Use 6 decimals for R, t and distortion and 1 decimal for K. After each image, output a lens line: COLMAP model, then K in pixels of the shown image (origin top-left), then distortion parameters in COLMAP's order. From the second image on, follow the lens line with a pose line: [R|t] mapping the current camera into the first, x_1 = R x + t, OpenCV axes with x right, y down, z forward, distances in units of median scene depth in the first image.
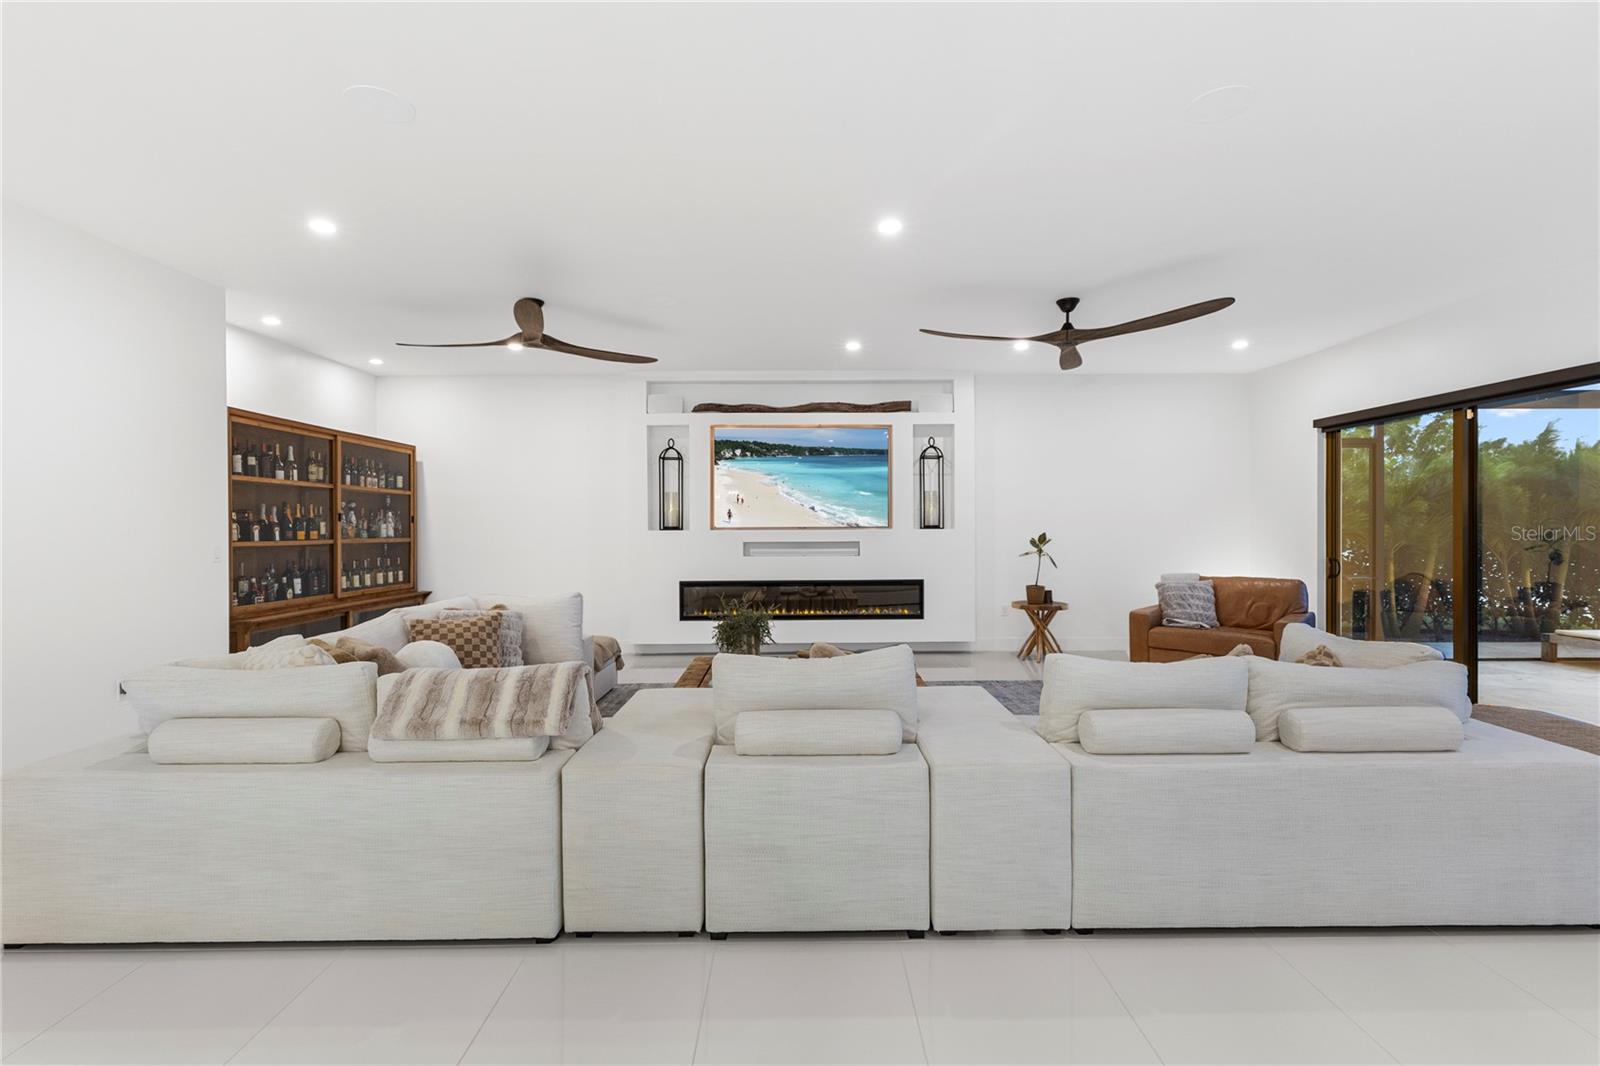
lens RADIAL K [[722.6, 0, 794.9], [0, 722.6, 517.3], [0, 0, 1]] dist [-0.001950, 0.001218]
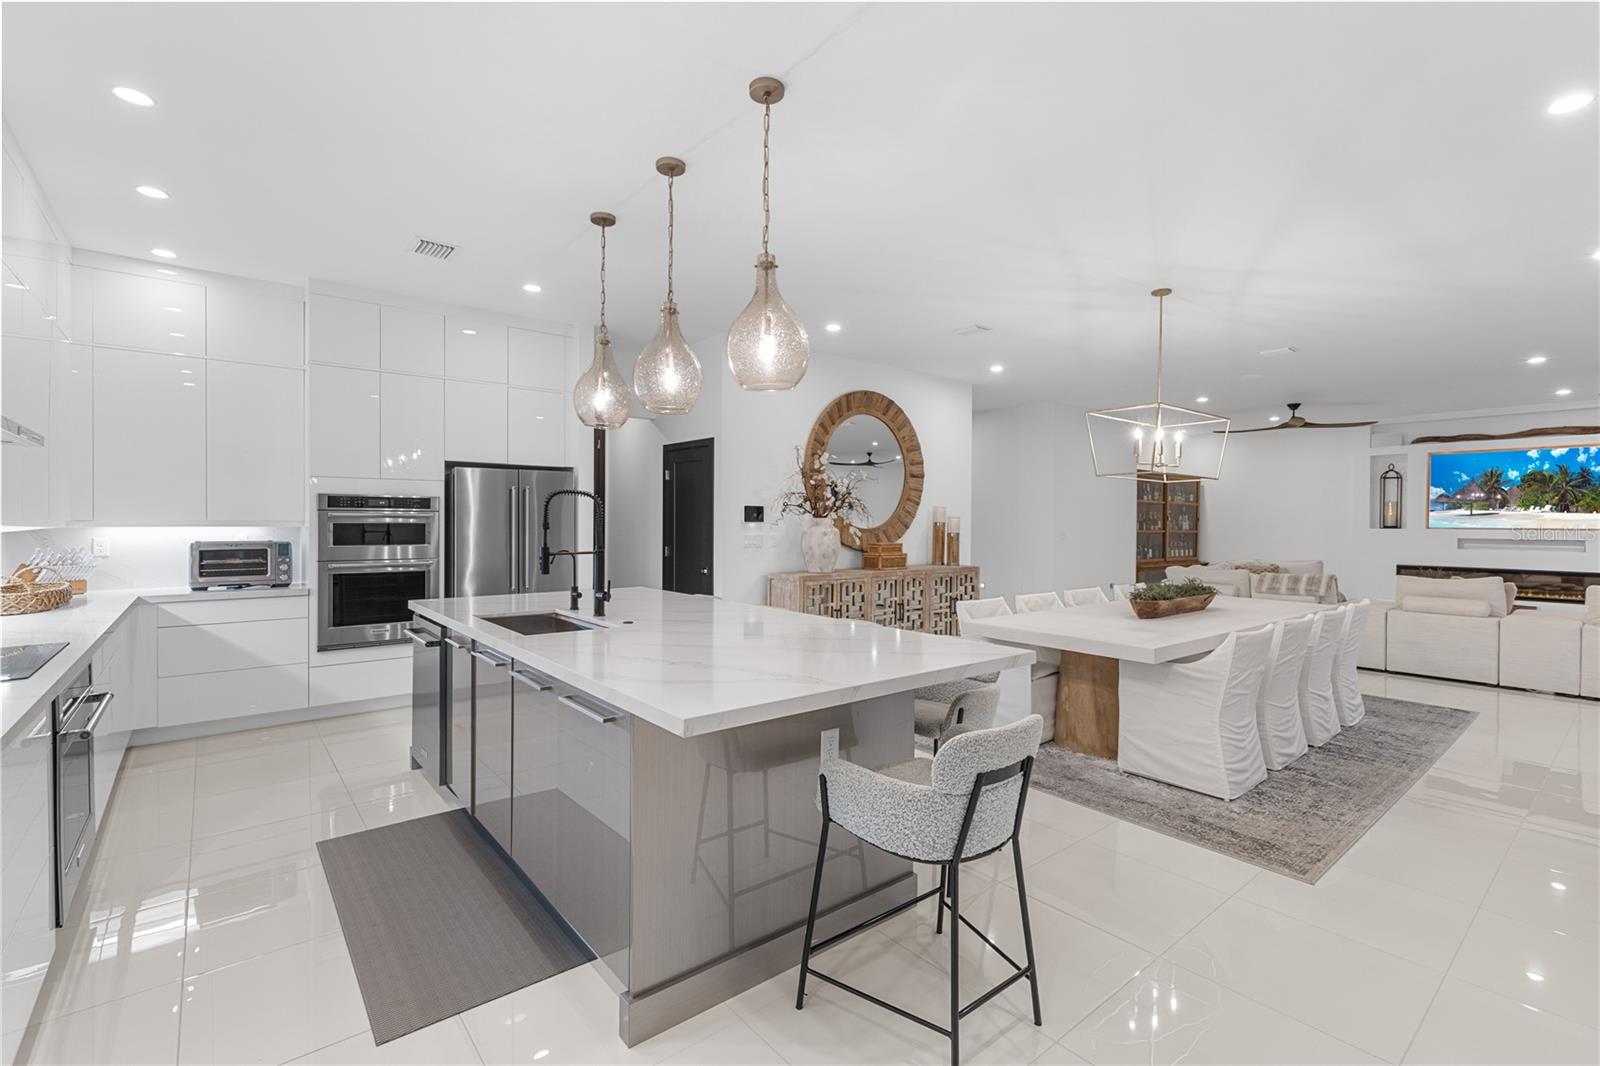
lens RADIAL K [[722.6, 0, 811.1], [0, 722.6, 533.3], [0, 0, 1]] dist [-0.001950, 0.001218]
pose [[0.648355, 0.025016, -0.760927, 0.176692], [-0.004560, 0.999570, 0.028975, -0.009537], [0.761324, -0.015316, 0.648191, -0.808713]]
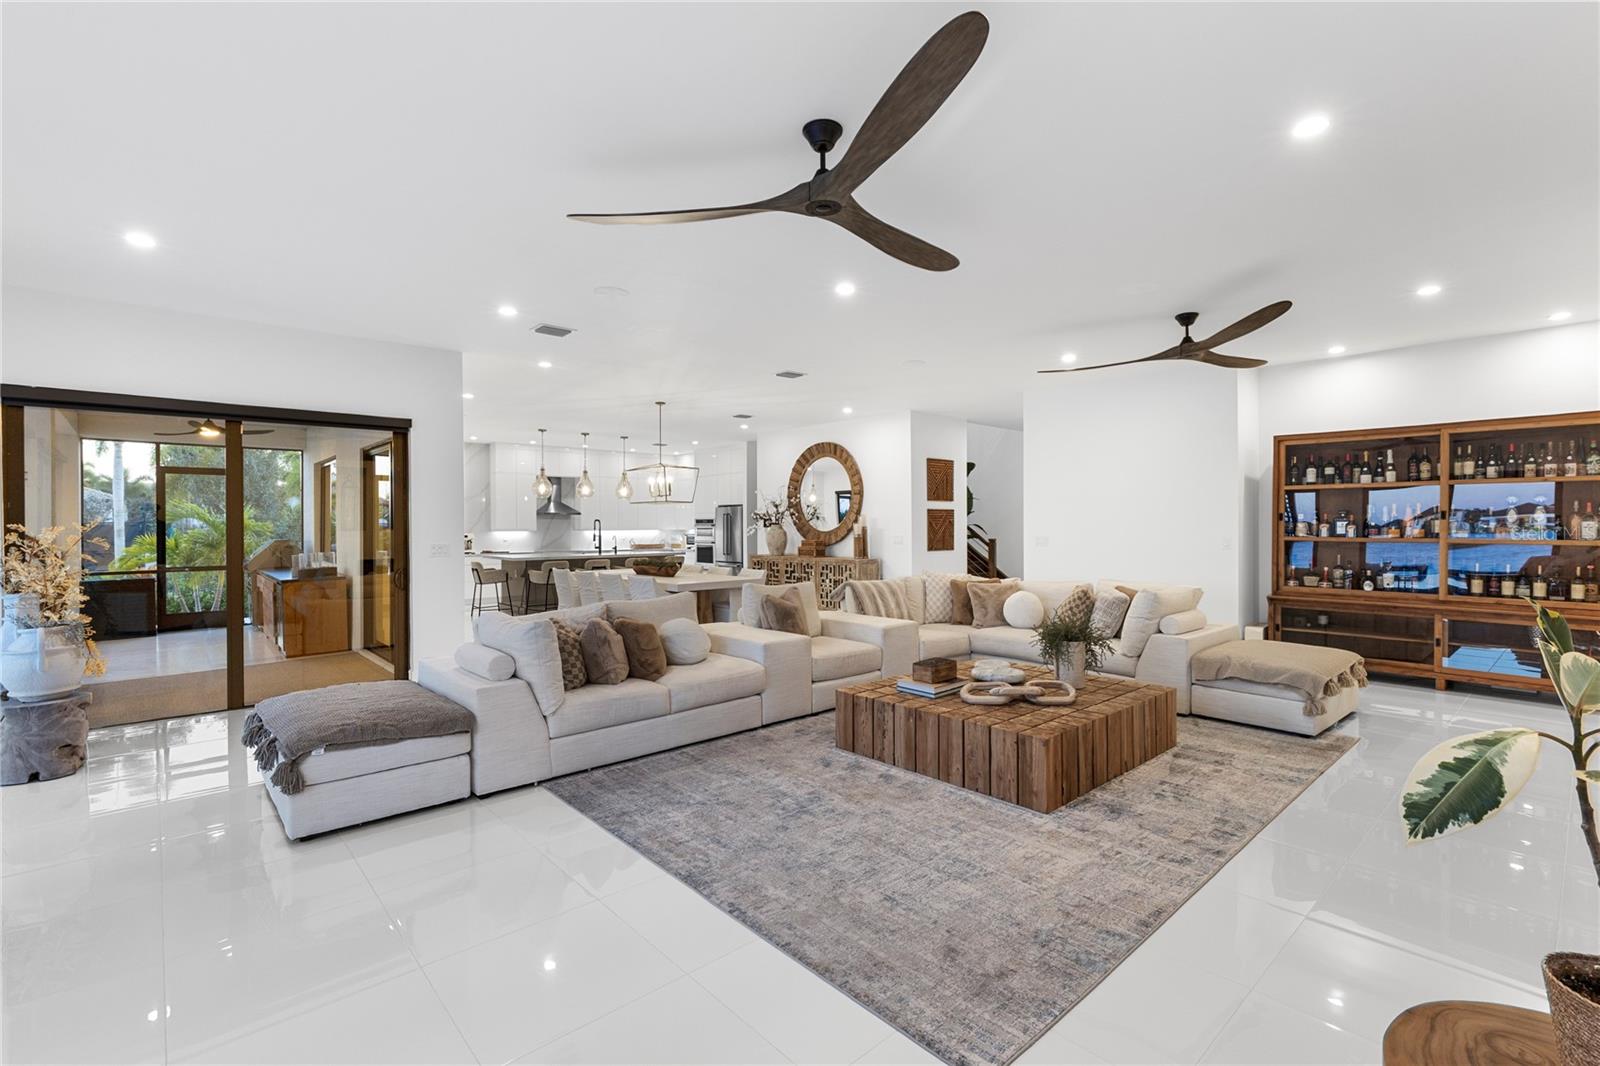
lens RADIAL K [[722.6, 0, 794.9], [0, 722.6, 529.3], [0, 0, 1]] dist [-0.001950, 0.001218]
pose [[-0.738047, 0.014369, -0.674596, 0.543618], [0.016369, 0.999860, 0.003389, 0.002266], [0.674551, -0.008541, -0.738179, 0.930470]]
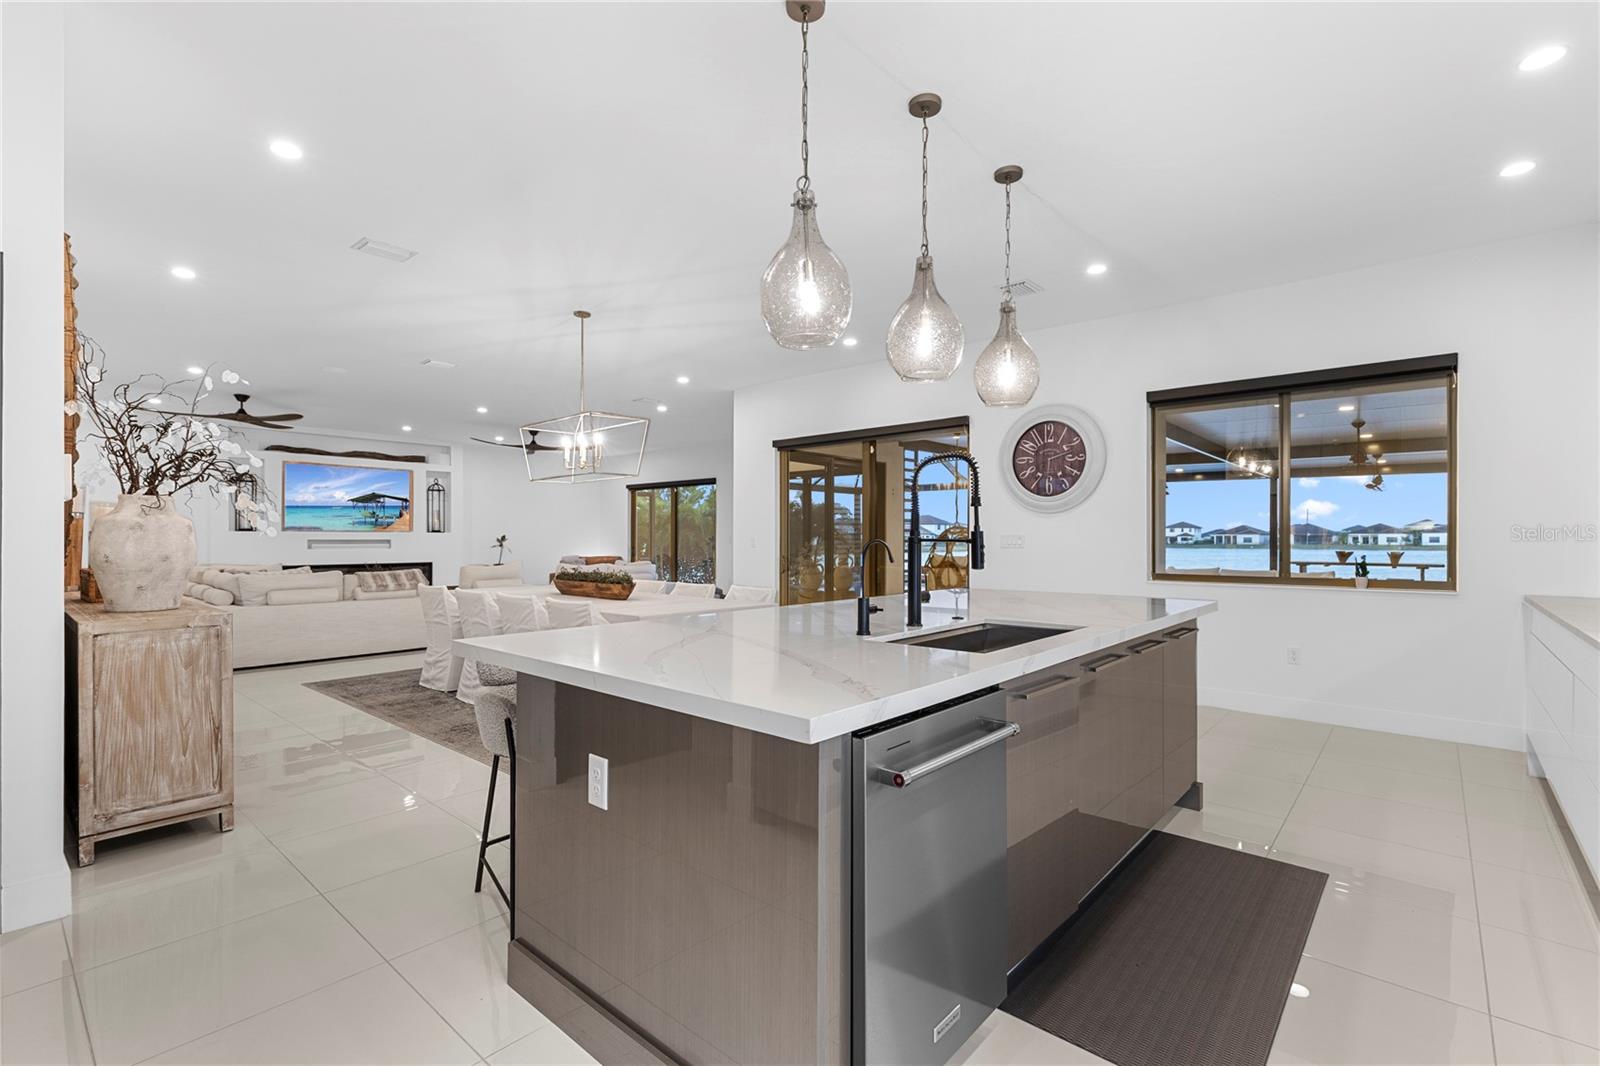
lens RADIAL K [[722.6, 0, 811.5], [0, 722.6, 542.2], [0, 0, 1]] dist [-0.001950, 0.001218]
pose [[0.650816, 0.001766, 0.759233, -0.543171], [-0.011636, 0.999903, 0.007648, 0.015630], [-0.759146, -0.013811, 0.650773, -0.801636]]
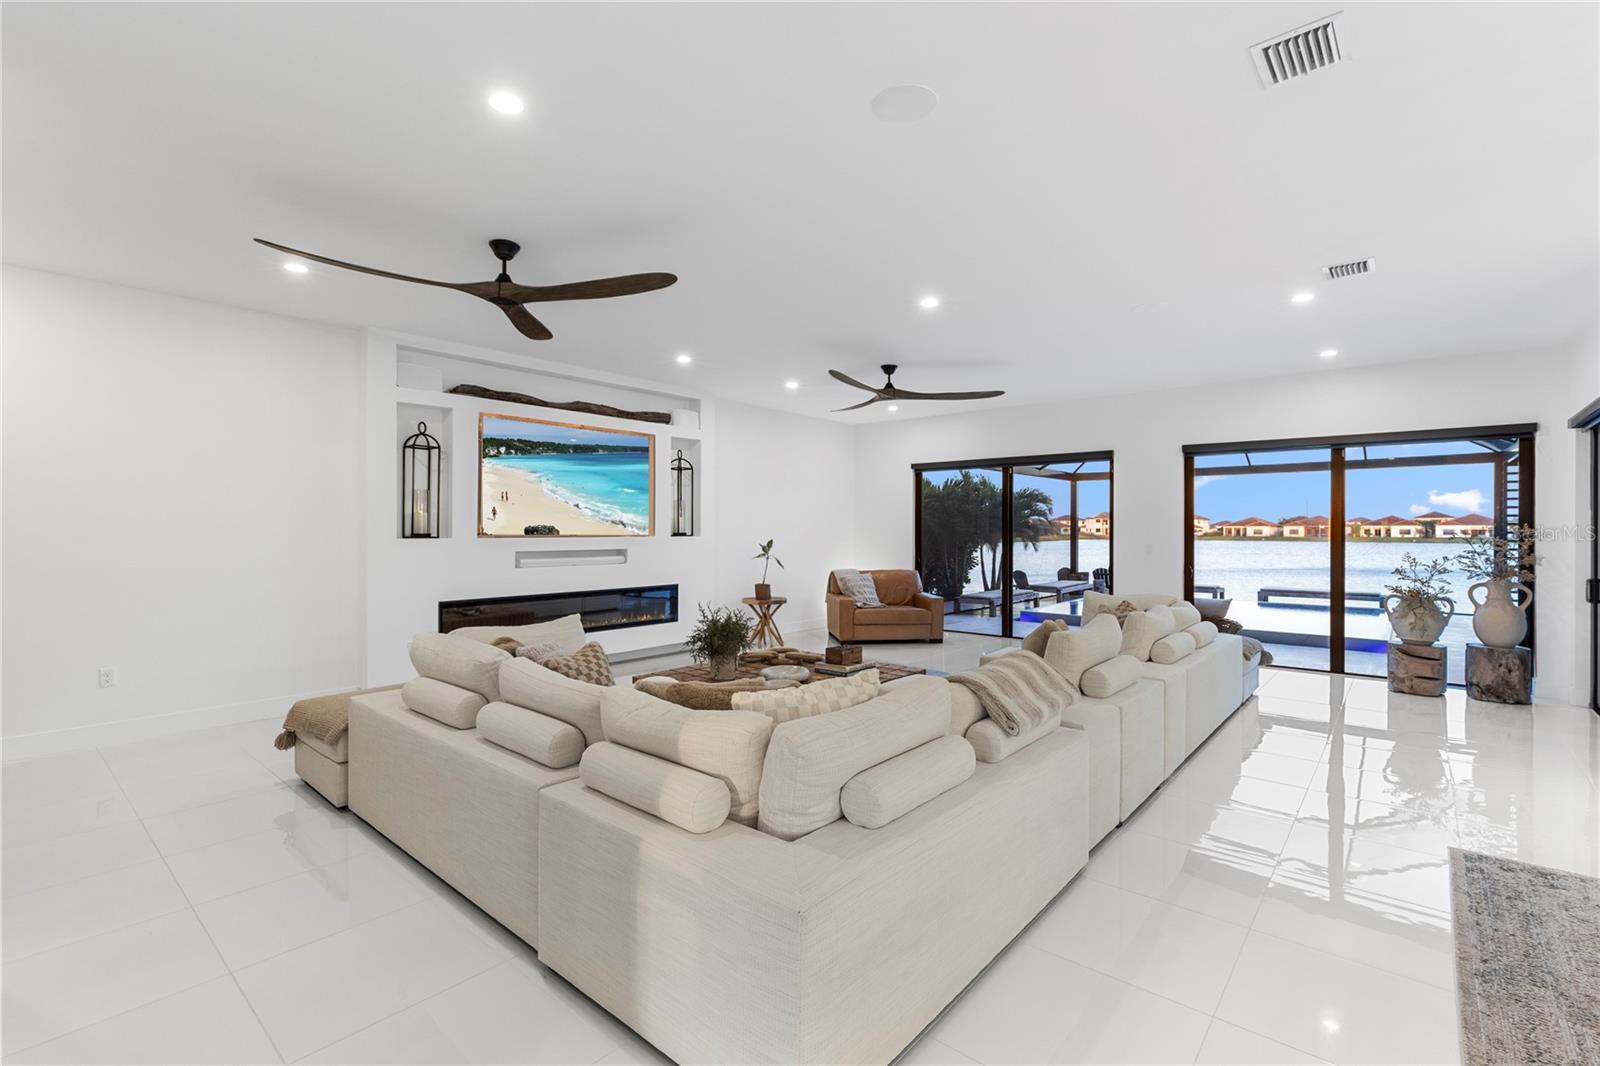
lens RADIAL K [[722.6, 0, 811.0], [0, 722.6, 525.7], [0, 0, 1]] dist [-0.001950, 0.001218]
pose [[0.648860, 0.010348, 0.760837, -0.509686], [-0.012400, 0.999919, -0.003025, 0.001224], [-0.760806, -0.007471, 0.648936, 0.168019]]
